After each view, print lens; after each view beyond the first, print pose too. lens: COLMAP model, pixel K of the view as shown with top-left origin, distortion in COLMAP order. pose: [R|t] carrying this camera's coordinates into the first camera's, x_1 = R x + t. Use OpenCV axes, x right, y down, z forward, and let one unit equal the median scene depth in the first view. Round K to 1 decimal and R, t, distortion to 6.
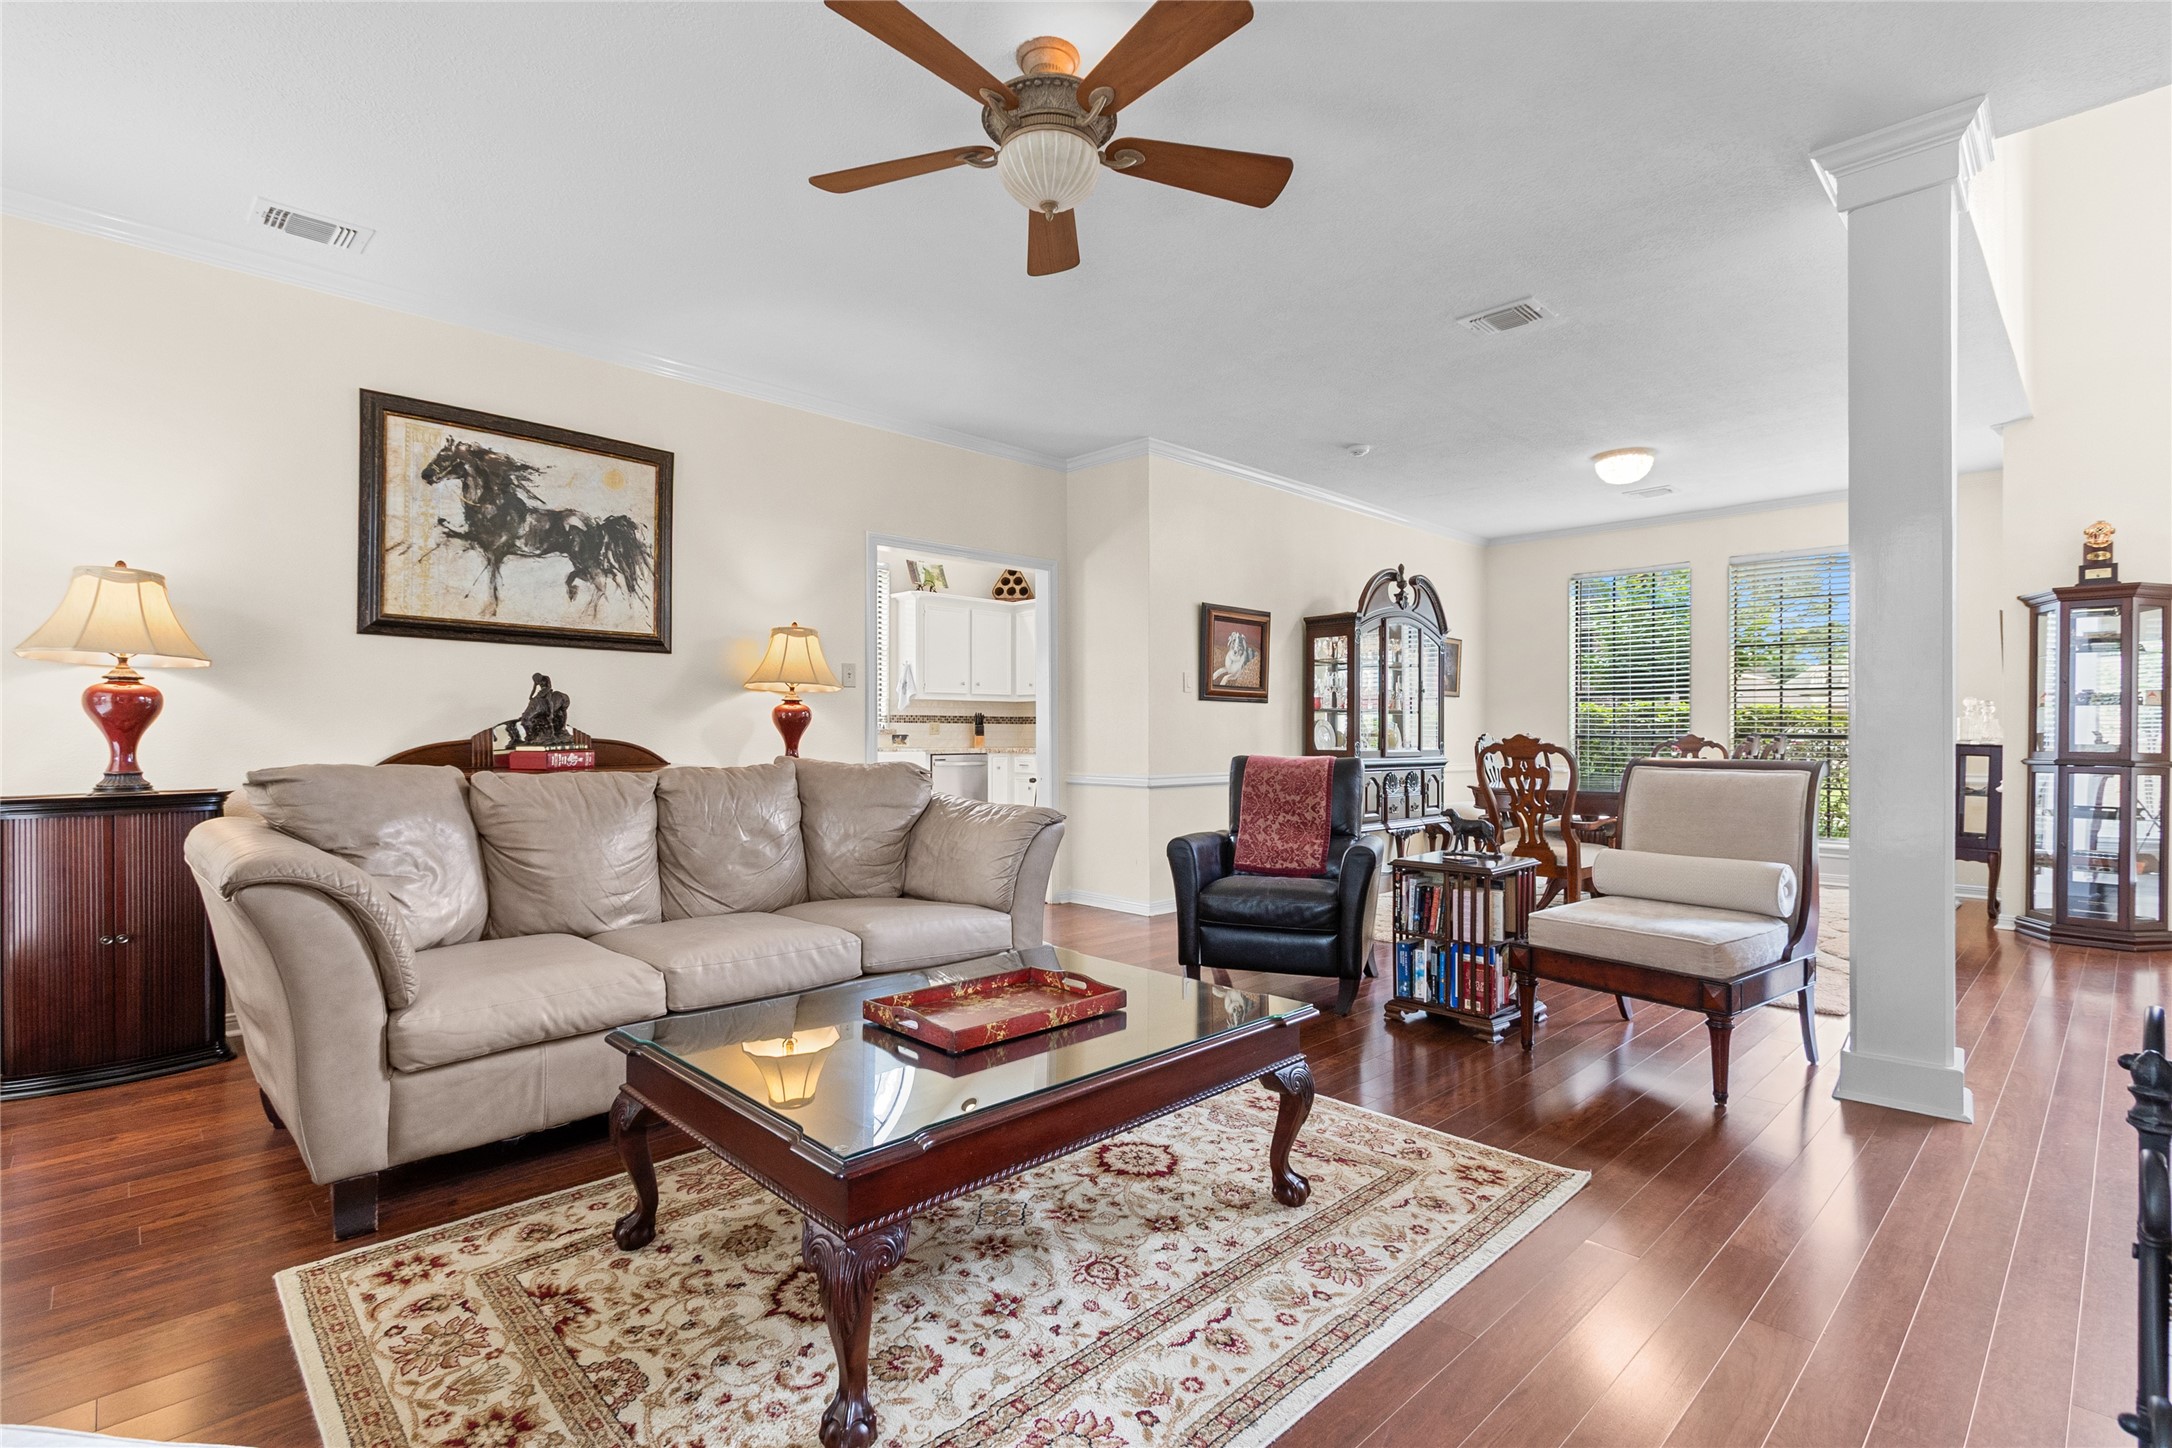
lens RADIAL K [[1001.6, 0, 1086.5], [0, 1001.6, 734.9], [0, 0, 1]] dist [0.007242, -0.003008]
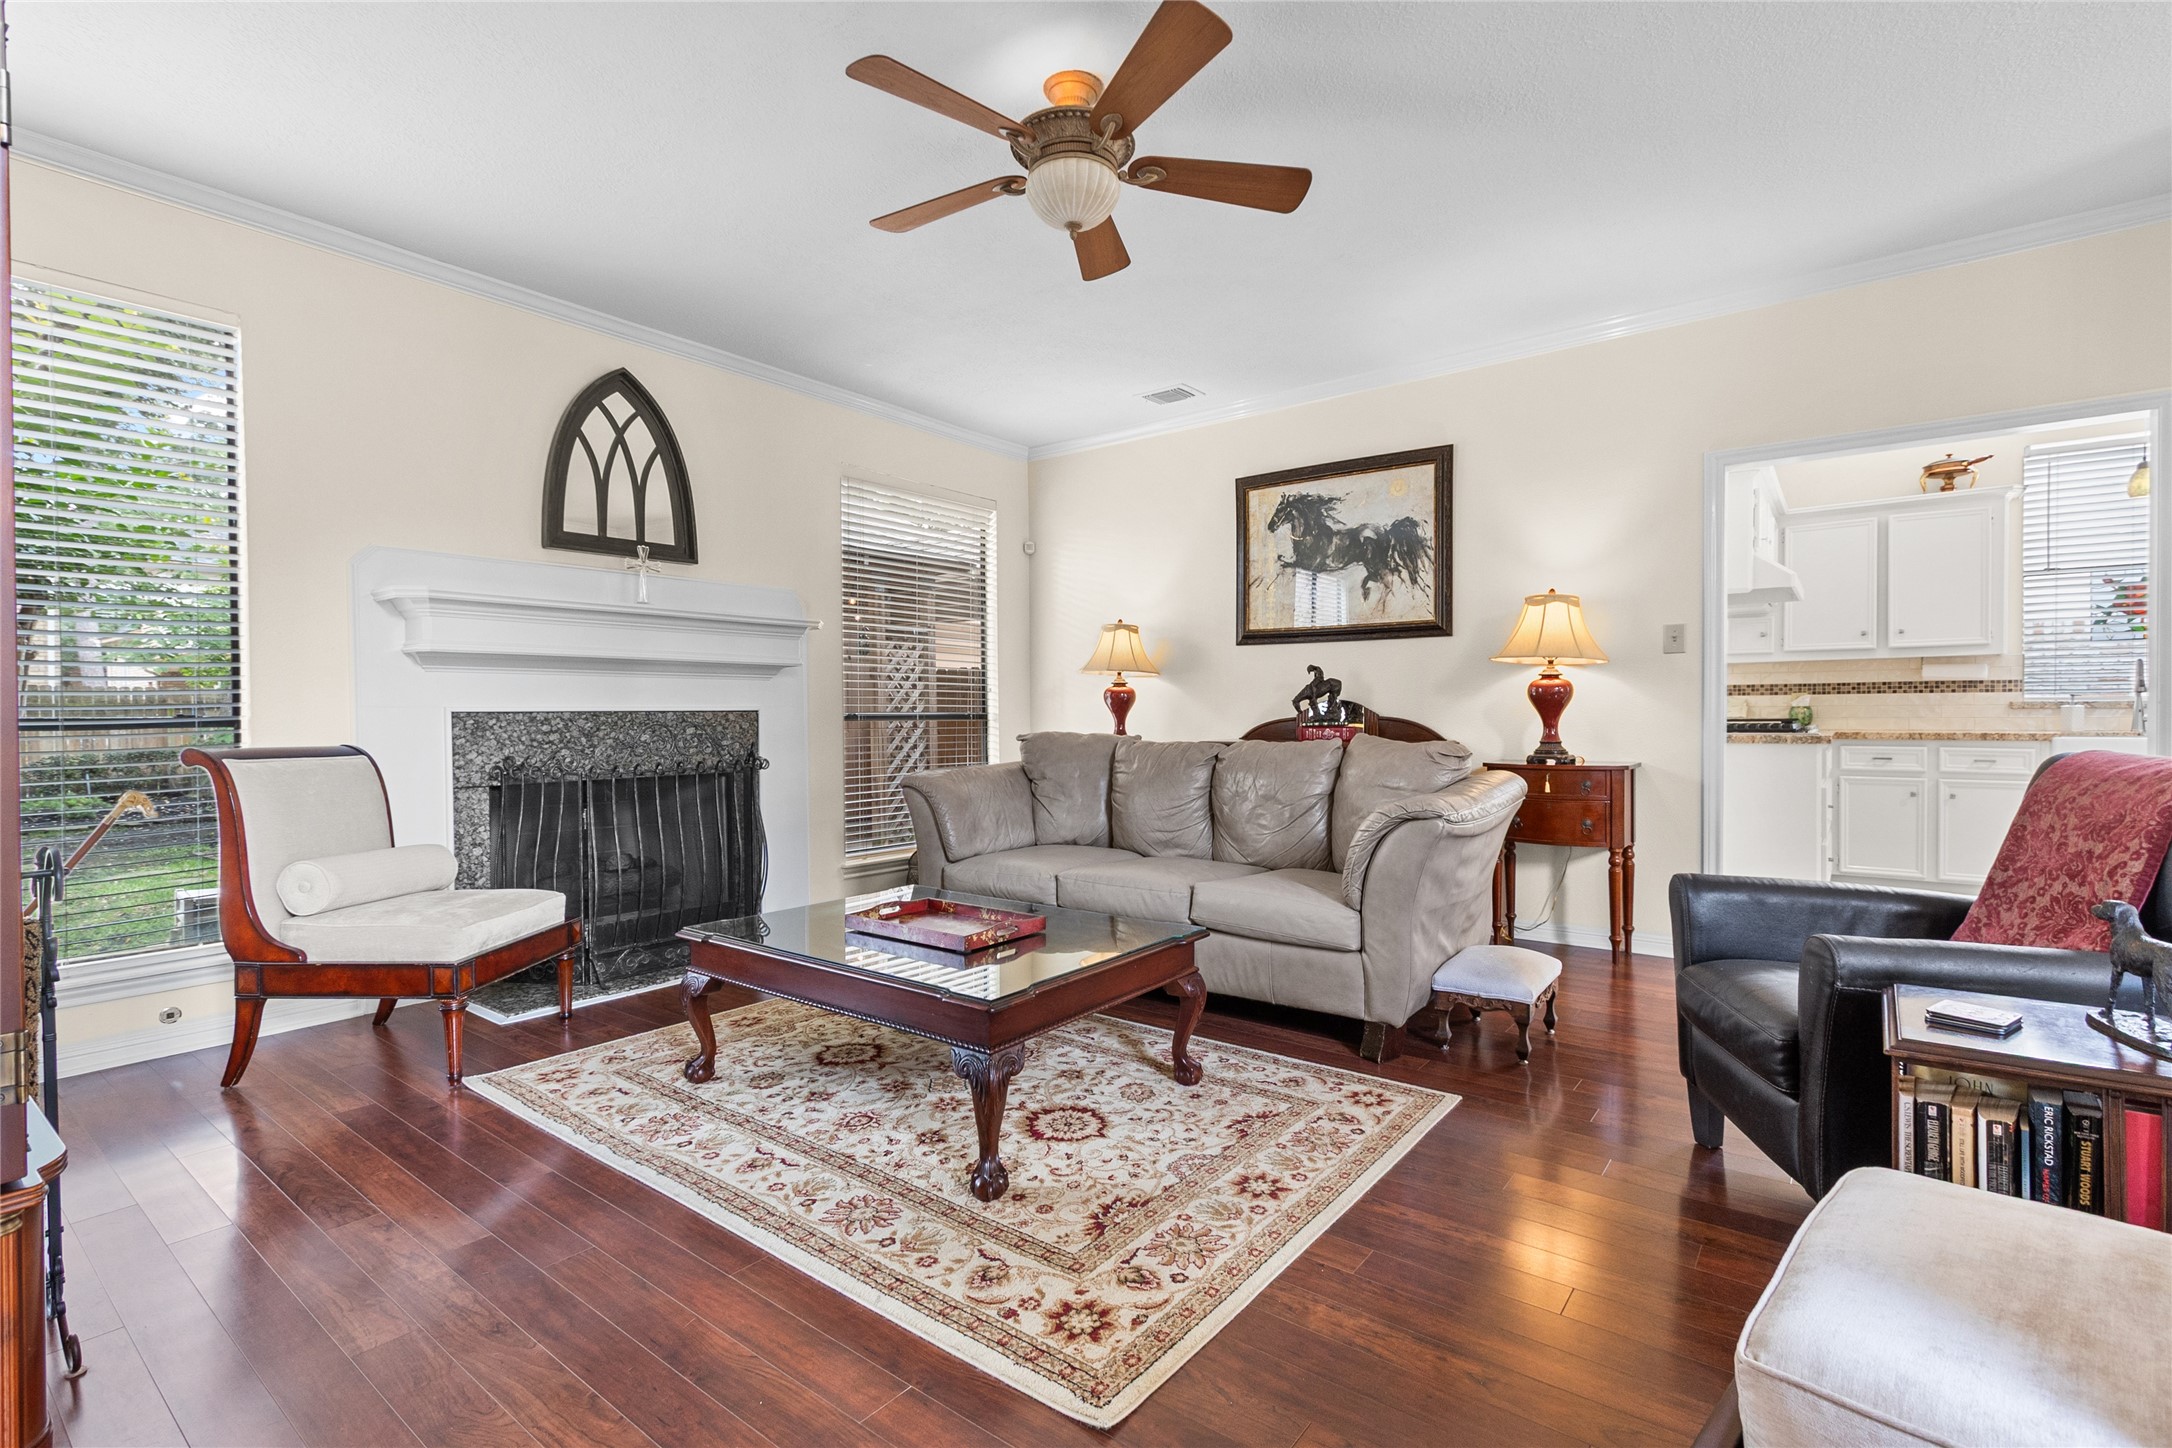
lens RADIAL K [[1001.6, 0, 1090.5], [0, 1001.6, 727.0], [0, 0, 1]] dist [0.007242, -0.003008]
pose [[0.144399, 0.010072, -0.989468, 0.659279], [0.004030, 0.999934, 0.010766, 0.001976], [0.989511, -0.005542, 0.144349, 0.540652]]
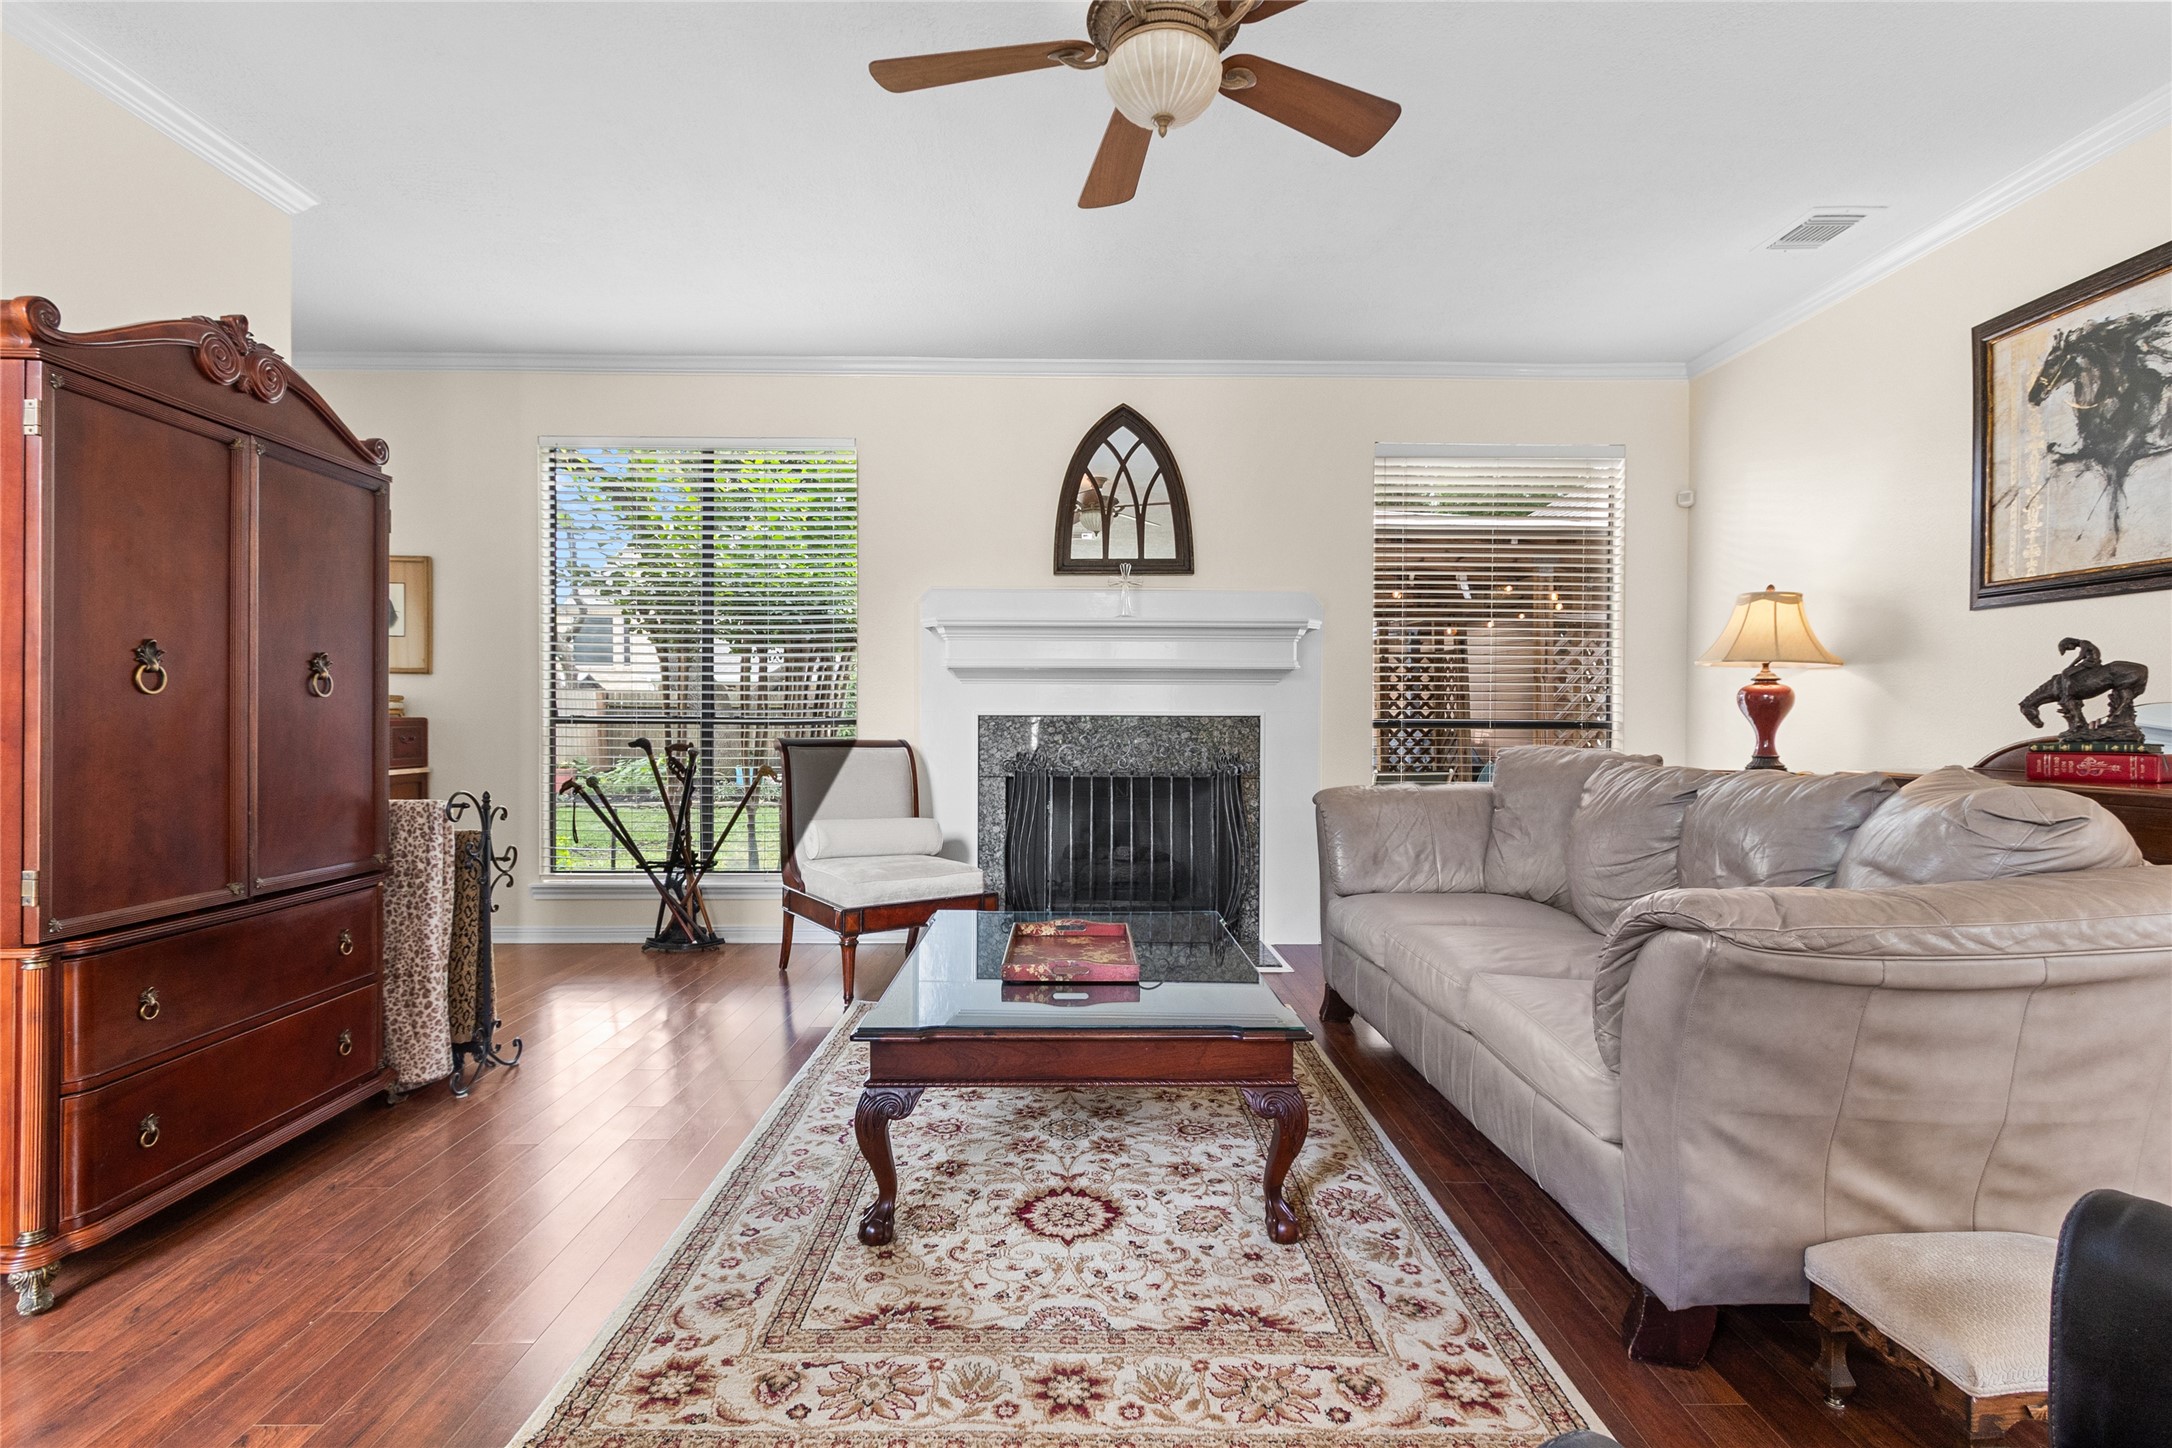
lens RADIAL K [[1001.6, 0, 1077.9], [0, 1001.6, 726.3], [0, 0, 1]] dist [0.007242, -0.003008]
pose [[-0.691674, -0.000833, -0.722209, 0.409685], [-0.008165, 0.999944, 0.006667, -0.000562], [0.722164, 0.010508, -0.691642, 0.983045]]
